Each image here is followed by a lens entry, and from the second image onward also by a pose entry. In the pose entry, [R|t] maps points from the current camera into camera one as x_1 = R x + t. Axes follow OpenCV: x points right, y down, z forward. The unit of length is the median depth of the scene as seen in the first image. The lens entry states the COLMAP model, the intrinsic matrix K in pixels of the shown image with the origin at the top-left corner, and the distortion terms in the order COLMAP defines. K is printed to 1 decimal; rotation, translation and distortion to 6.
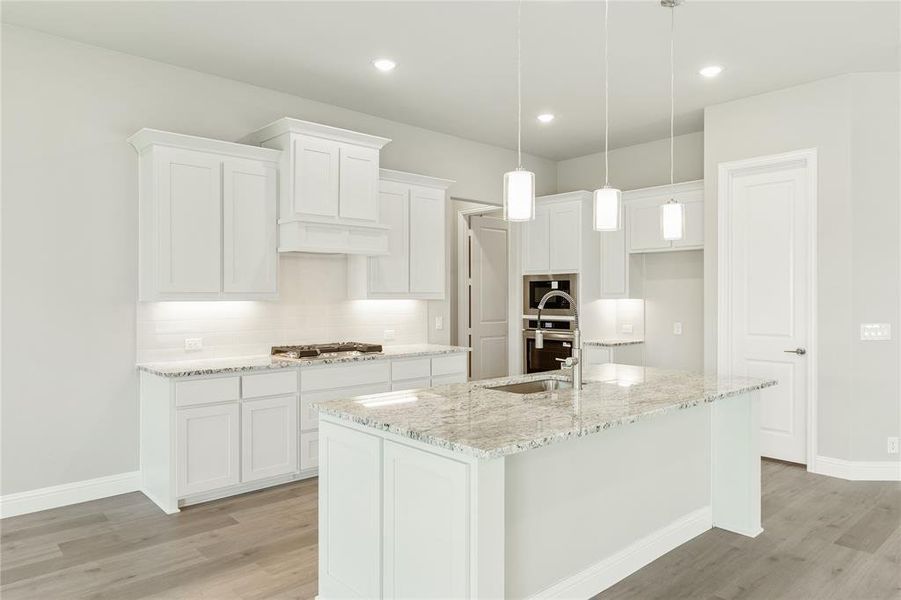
lens RADIAL K [[590.5, 0, 450.5], [0, 590.5, 300.0], [0, 0, 1]] dist [0.007242, 0.002627]
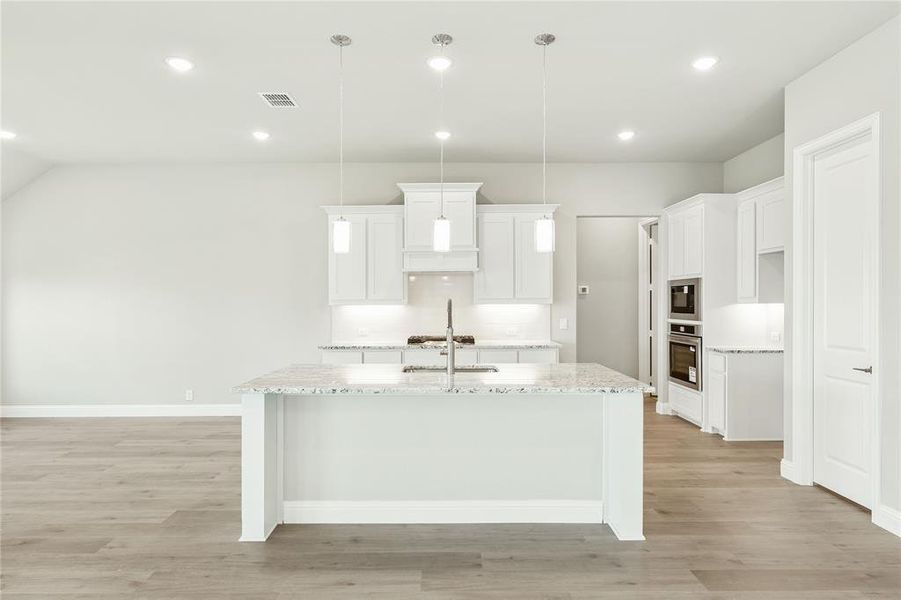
lens RADIAL K [[510.8, 0, 450.5], [0, 510.8, 300.0], [0, 0, 1]] dist [0.000224, -0.000607]
pose [[0.741250, -0.004919, -0.671211, 0.582595], [0.000069, 0.999974, -0.007252, -0.001581], [0.671229, 0.005329, 0.741231, 0.103686]]
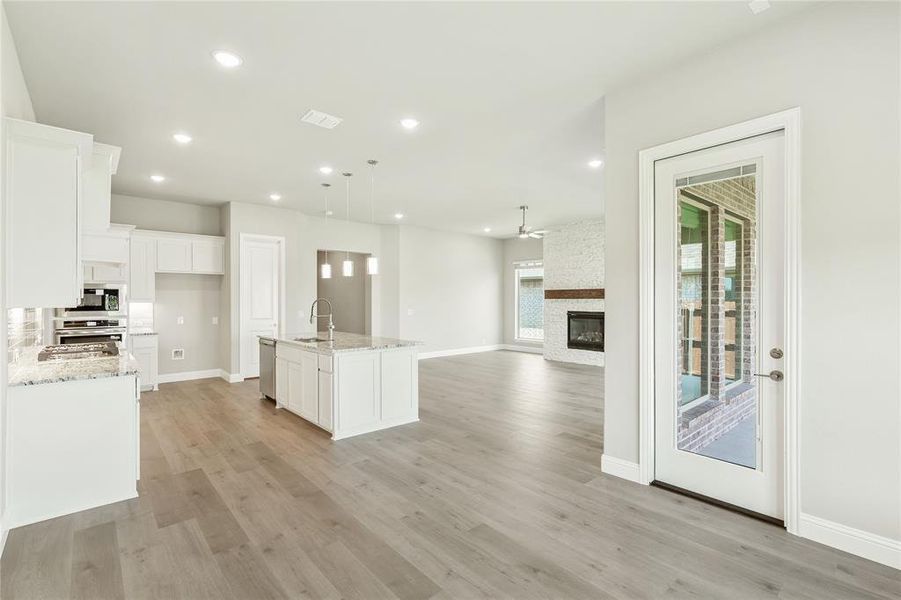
lens RADIAL K [[411.3, 0, 450.5], [0, 411.3, 300.0], [0, 0, 1]] dist [0.000293, 0.000138]
pose [[0.016243, -0.001822, 0.999866, -0.899603], [0.009375, 0.999955, 0.001670, -0.003757], [-0.999824, 0.009347, 0.016260, 0.286025]]
